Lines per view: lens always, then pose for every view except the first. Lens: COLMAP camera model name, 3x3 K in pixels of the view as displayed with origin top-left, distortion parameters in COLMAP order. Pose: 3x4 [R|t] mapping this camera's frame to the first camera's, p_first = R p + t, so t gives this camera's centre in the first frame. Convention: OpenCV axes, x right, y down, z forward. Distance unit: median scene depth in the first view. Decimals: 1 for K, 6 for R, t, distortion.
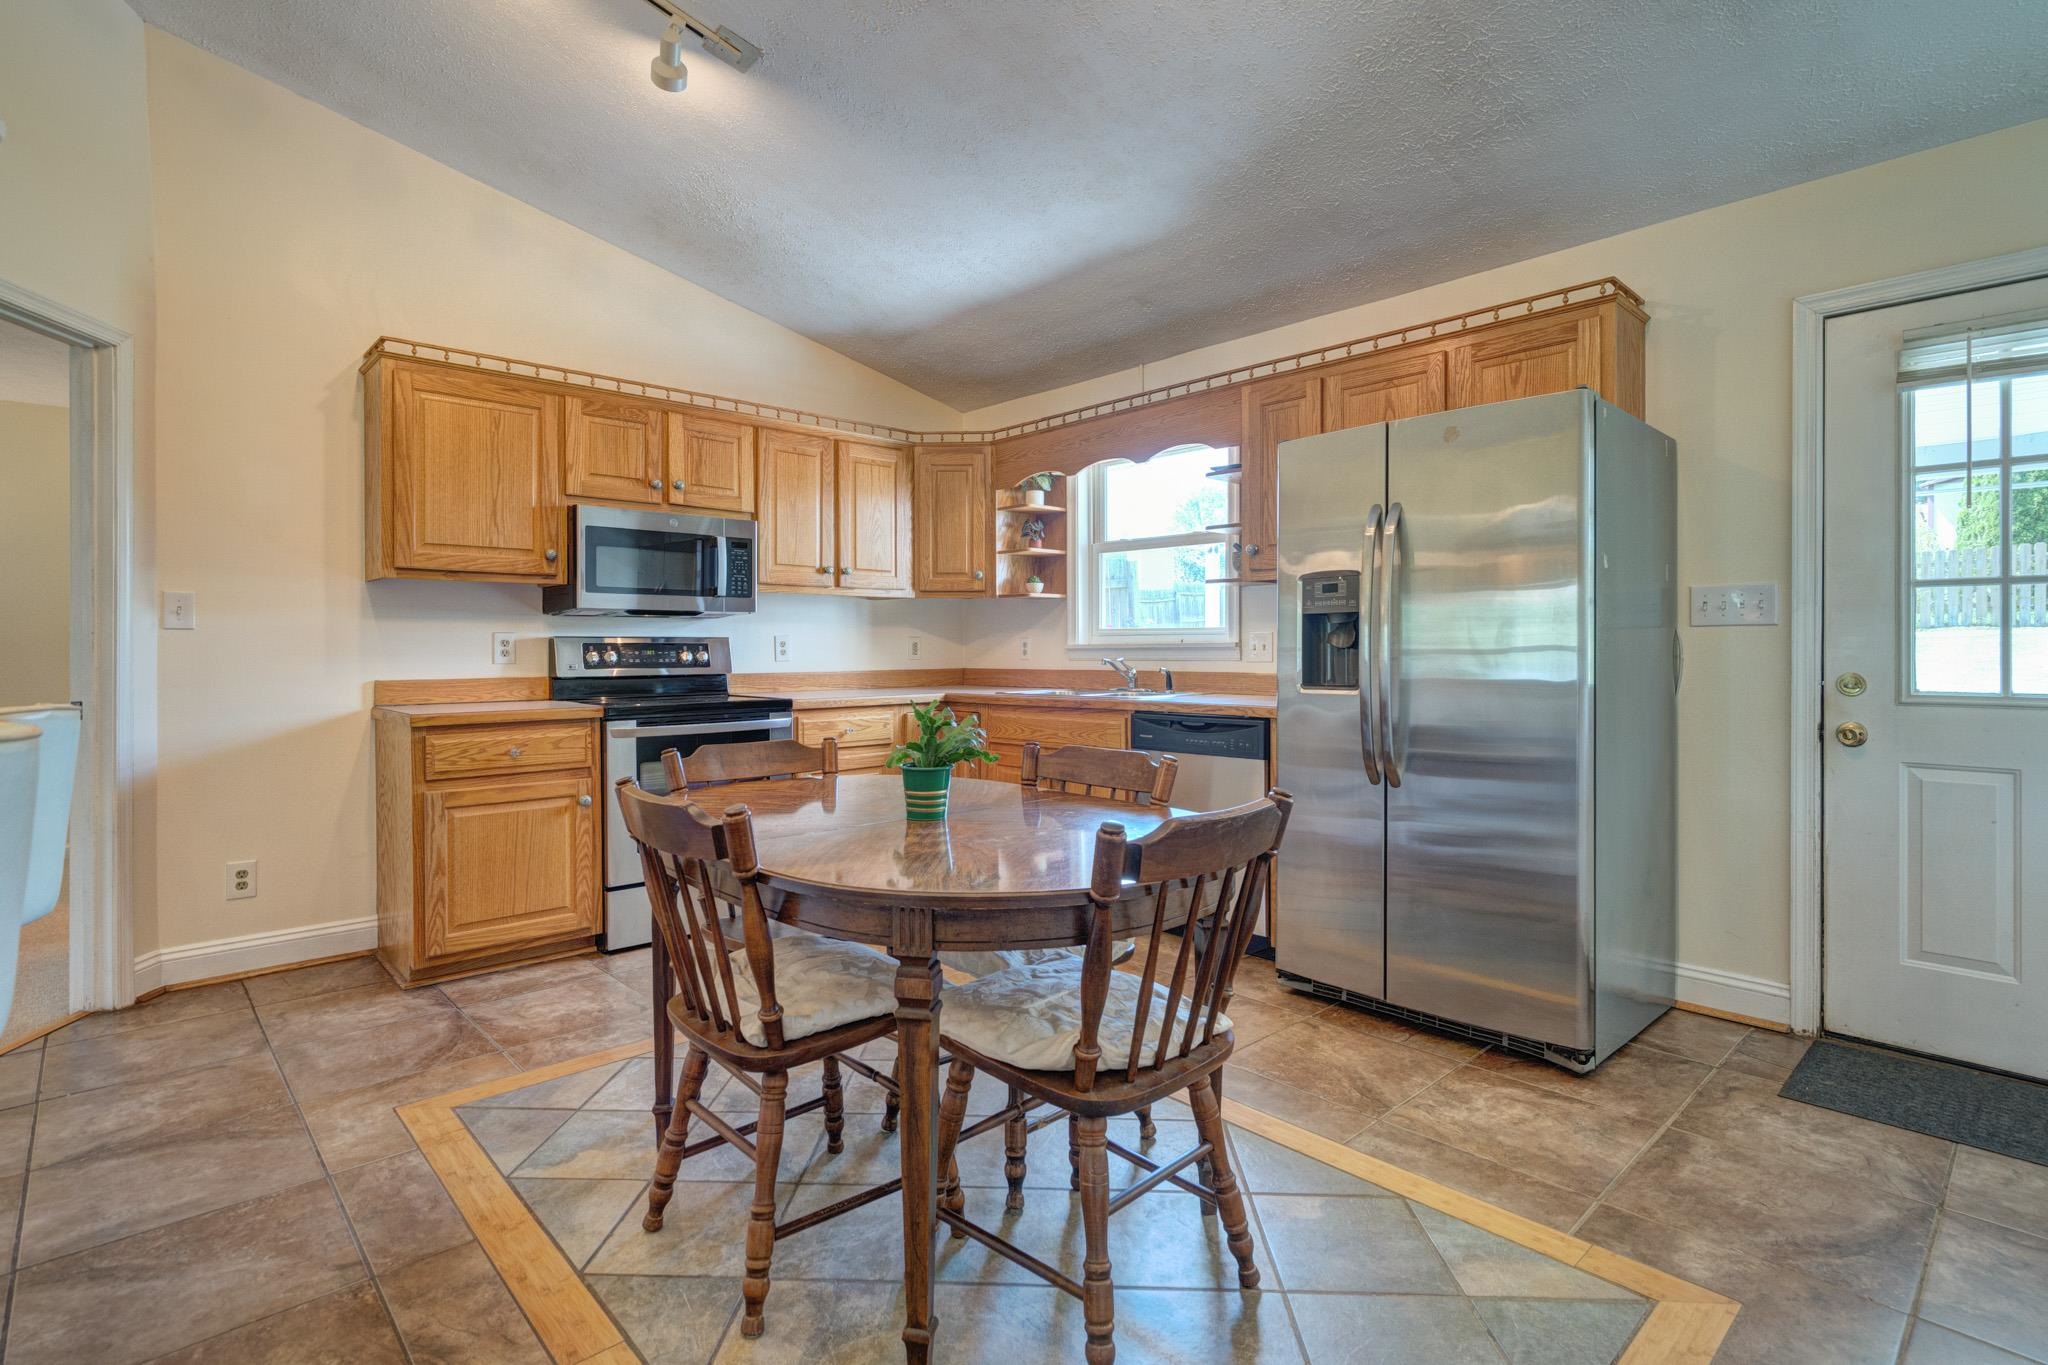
lens RADIAL K [[995.8, 0, 1021.0], [0, 995.8, 670.2], [0, 0, 1]] dist [0.001264, 0.001589]
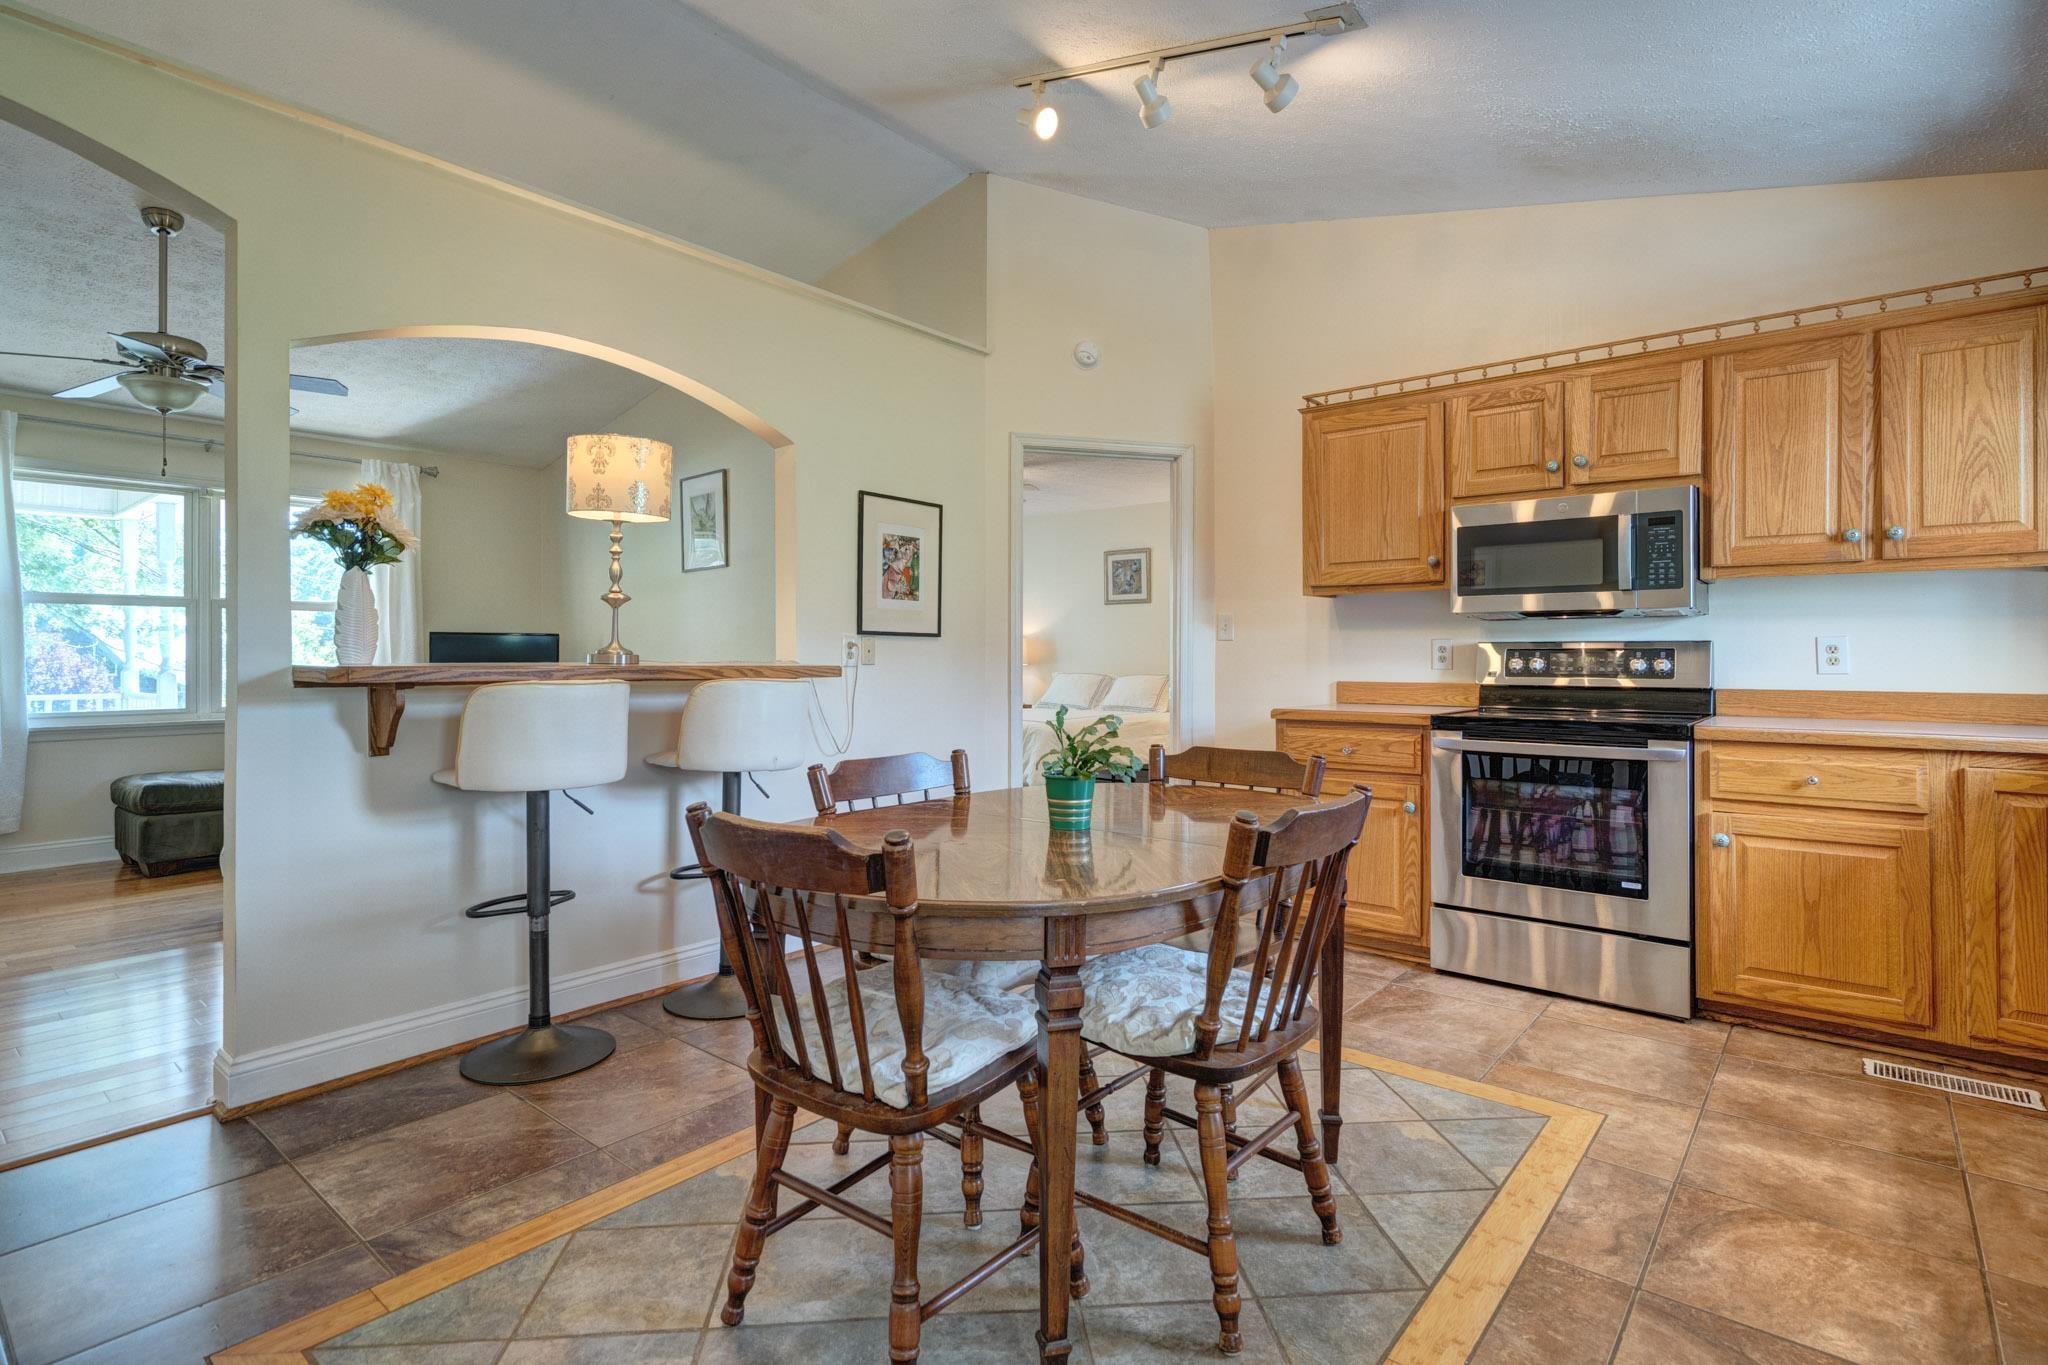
lens RADIAL K [[995.8, 0, 1021.0], [0, 995.8, 670.2], [0, 0, 1]] dist [0.001264, 0.001589]
pose [[0.131157, 0.019117, -0.991177, 0.499874], [-0.023788, 0.999587, 0.016132, -0.013001], [0.991076, 0.021463, 0.131557, 0.486012]]
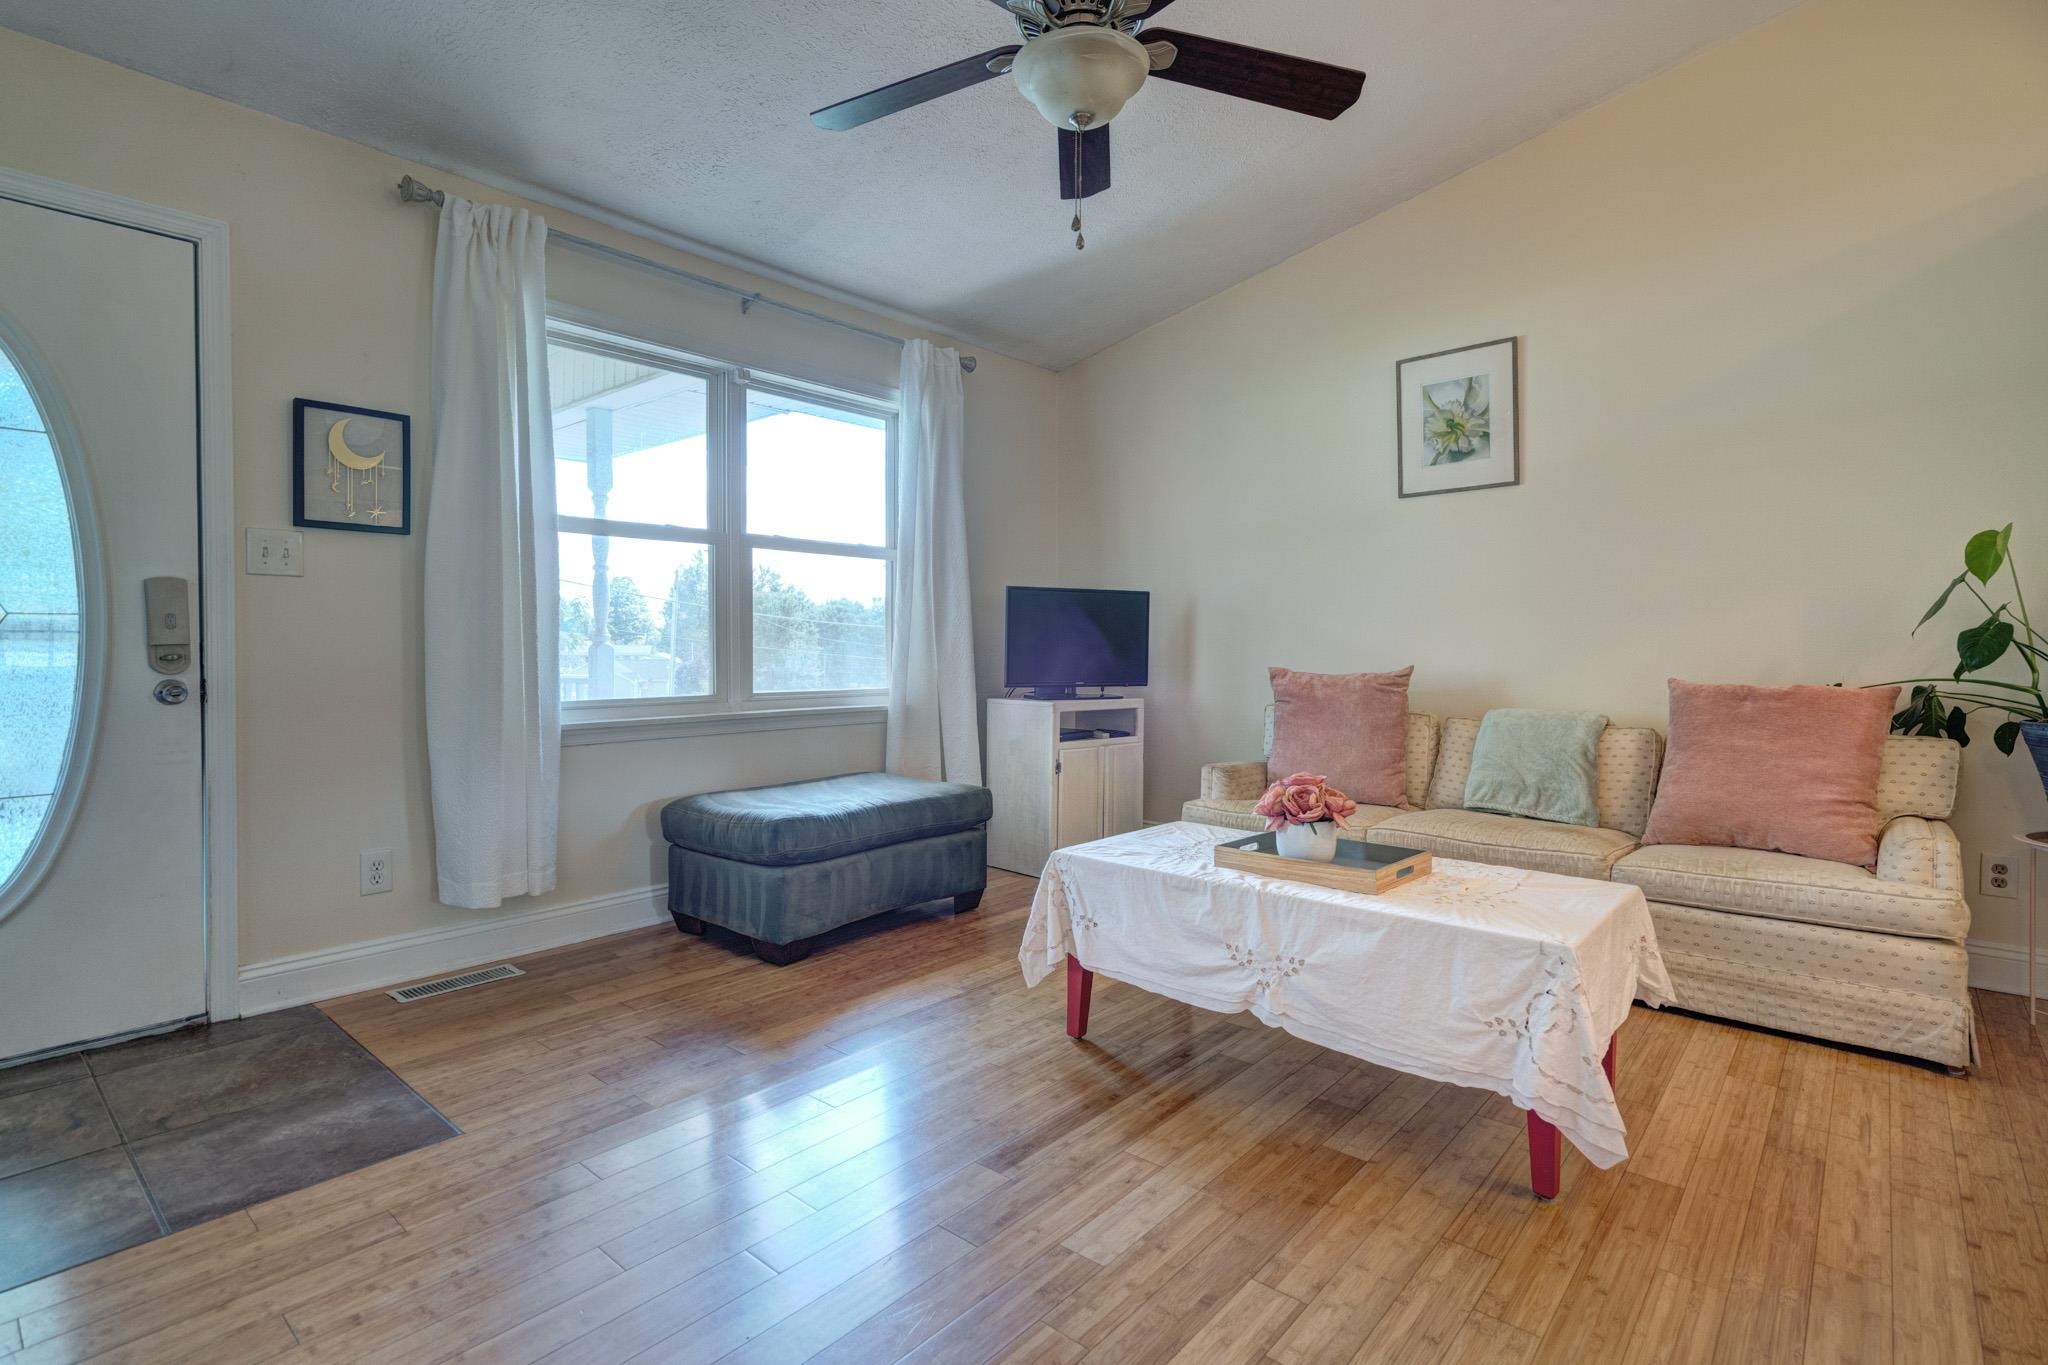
lens RADIAL K [[995.8, 0, 1021.0], [0, 995.8, 670.2], [0, 0, 1]] dist [0.001264, 0.001589]
pose [[0.100661, 0.032170, -0.994401, -0.116478], [-0.027127, 0.999194, 0.029579, 0.034917], [0.994551, 0.023998, 0.101452, -0.368718]]
